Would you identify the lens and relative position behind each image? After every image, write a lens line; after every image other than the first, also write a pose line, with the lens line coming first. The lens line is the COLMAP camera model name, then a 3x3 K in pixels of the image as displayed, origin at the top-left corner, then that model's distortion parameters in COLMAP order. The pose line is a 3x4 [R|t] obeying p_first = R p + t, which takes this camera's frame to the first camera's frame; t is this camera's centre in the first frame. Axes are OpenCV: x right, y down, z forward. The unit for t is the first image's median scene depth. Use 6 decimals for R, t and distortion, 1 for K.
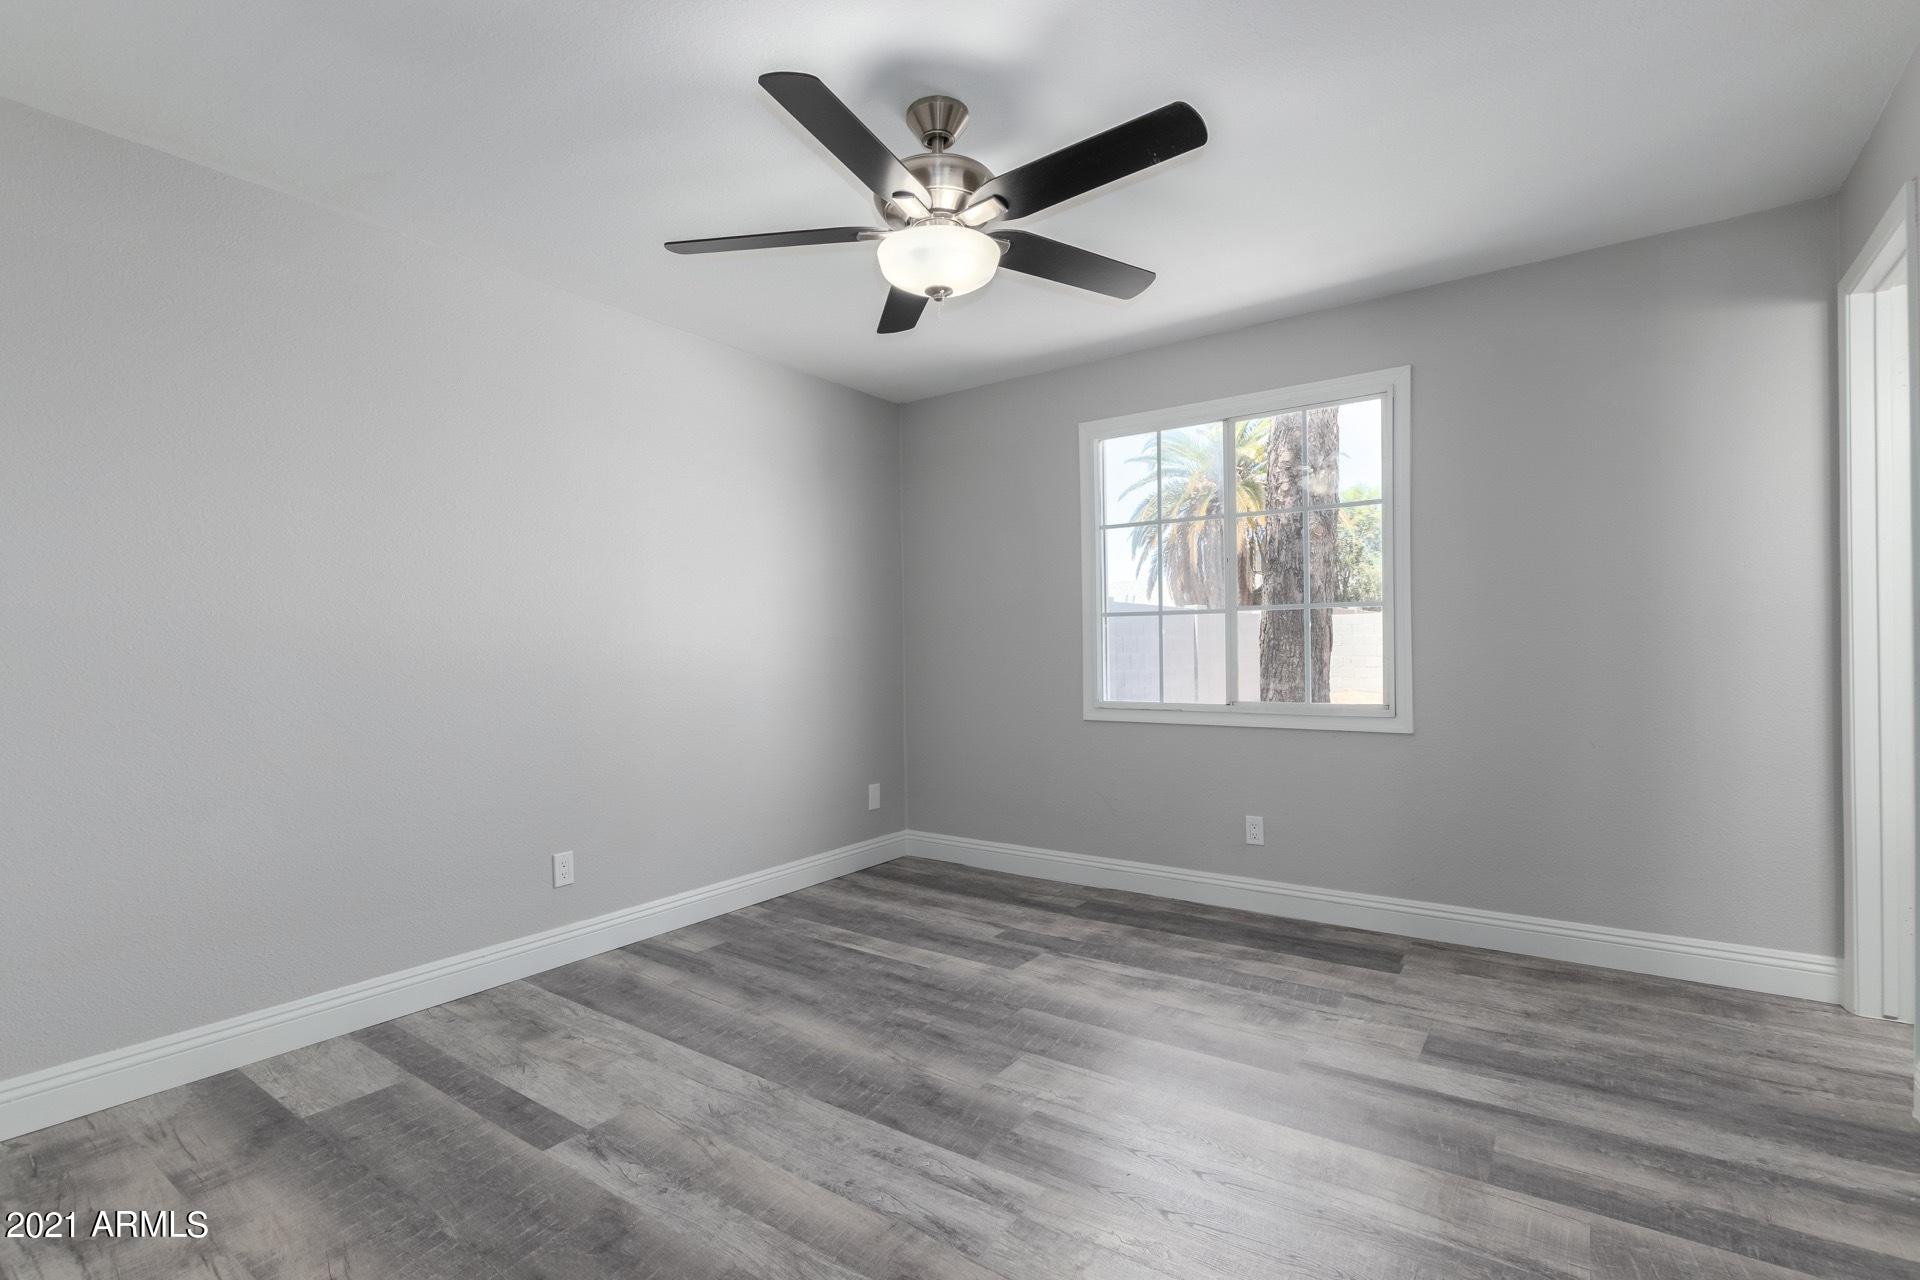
lens RADIAL K [[885.8, 0, 914.8], [0, 885.8, 643.4], [0, 0, 1]] dist [0.000296, -0.000322]
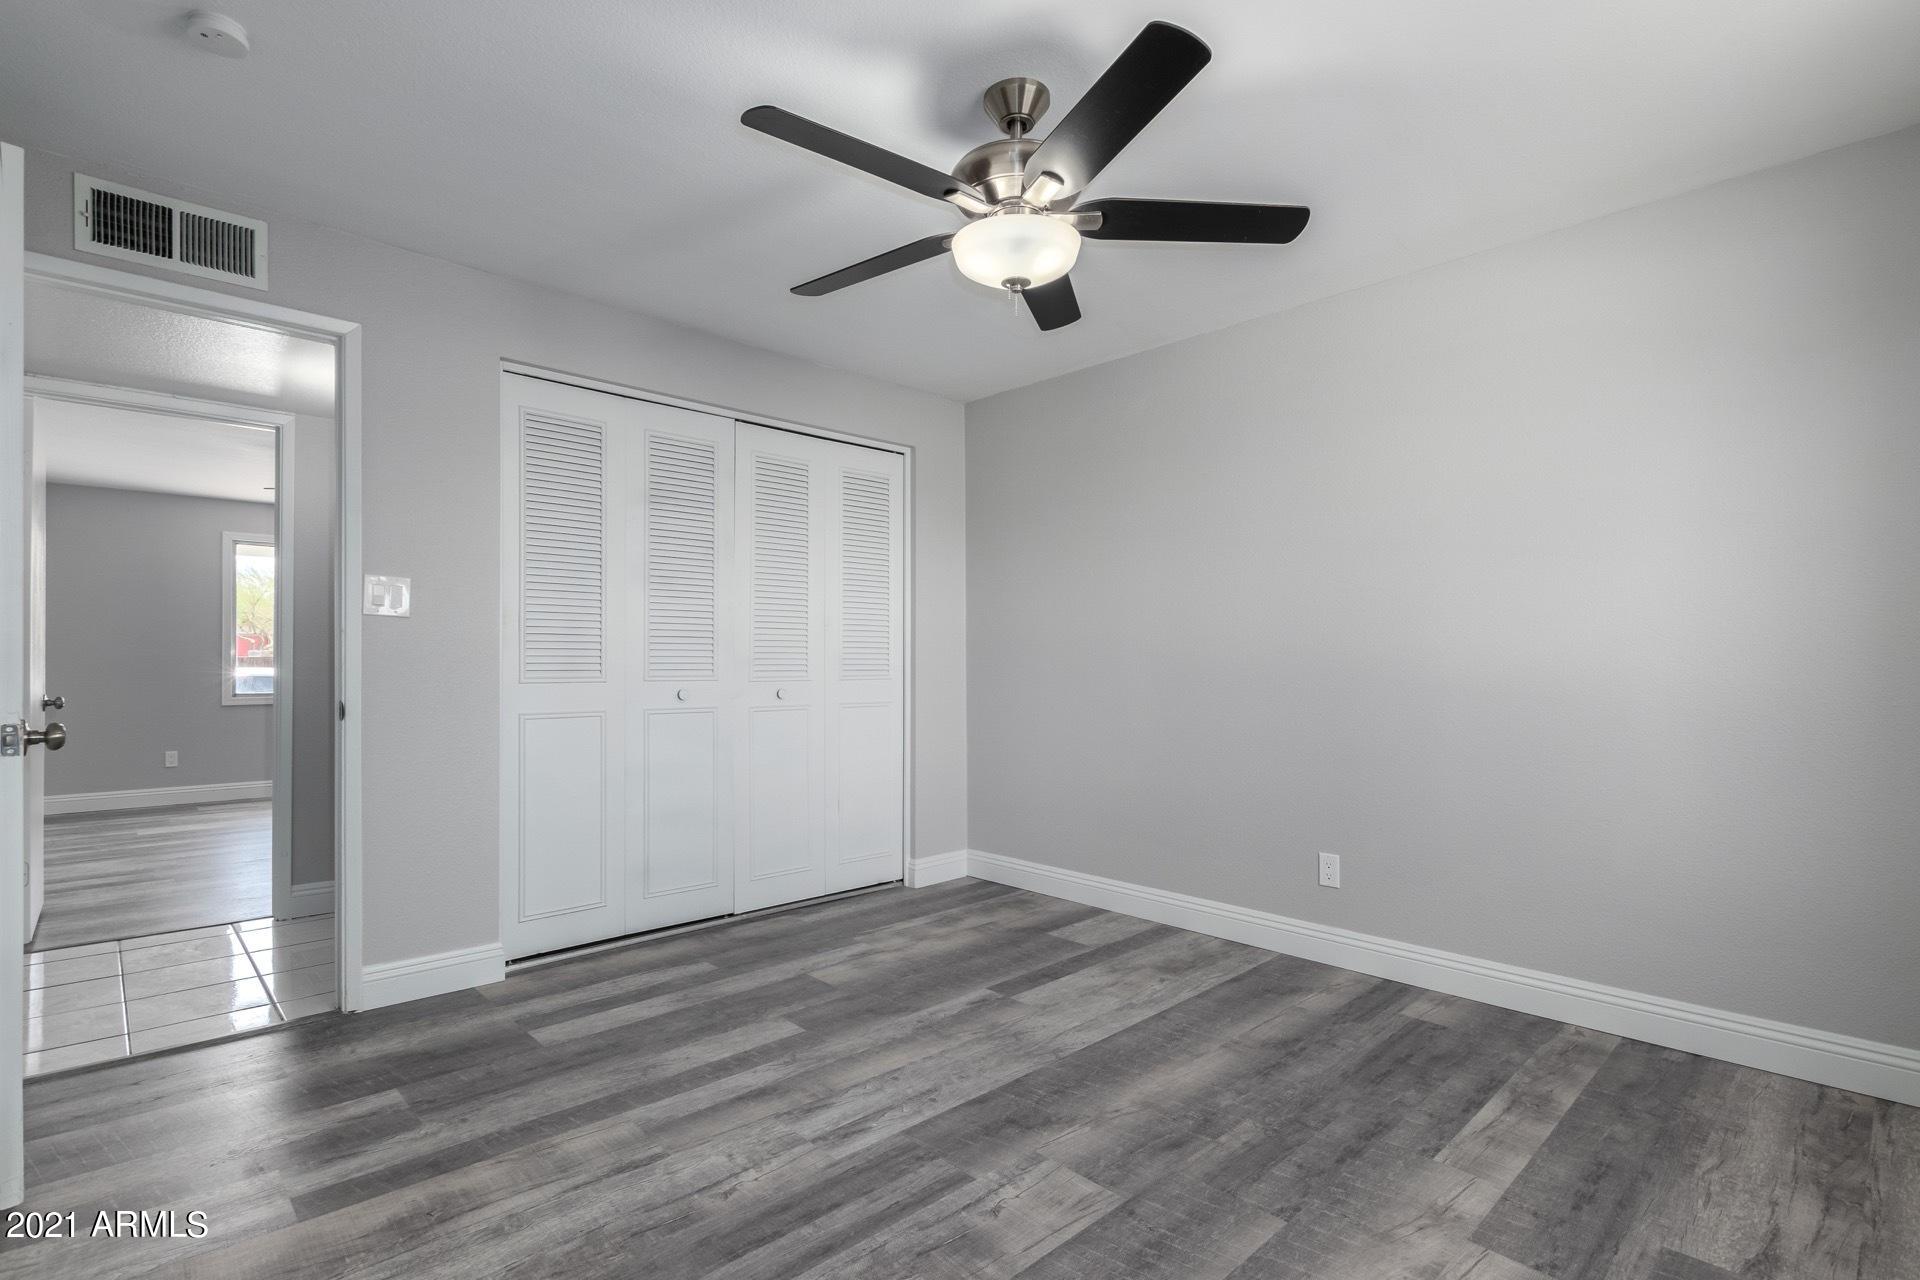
lens RADIAL K [[891.0, 0, 960.5], [0, 891.0, 658.6], [0, 0, 1]] dist [0.001806, -0.000935]
pose [[-0.147189, 0.012412, -0.989031, 0.911418], [0.008499, 0.999900, 0.011283, -0.001394], [0.989072, -0.006745, -0.147279, 1.007787]]
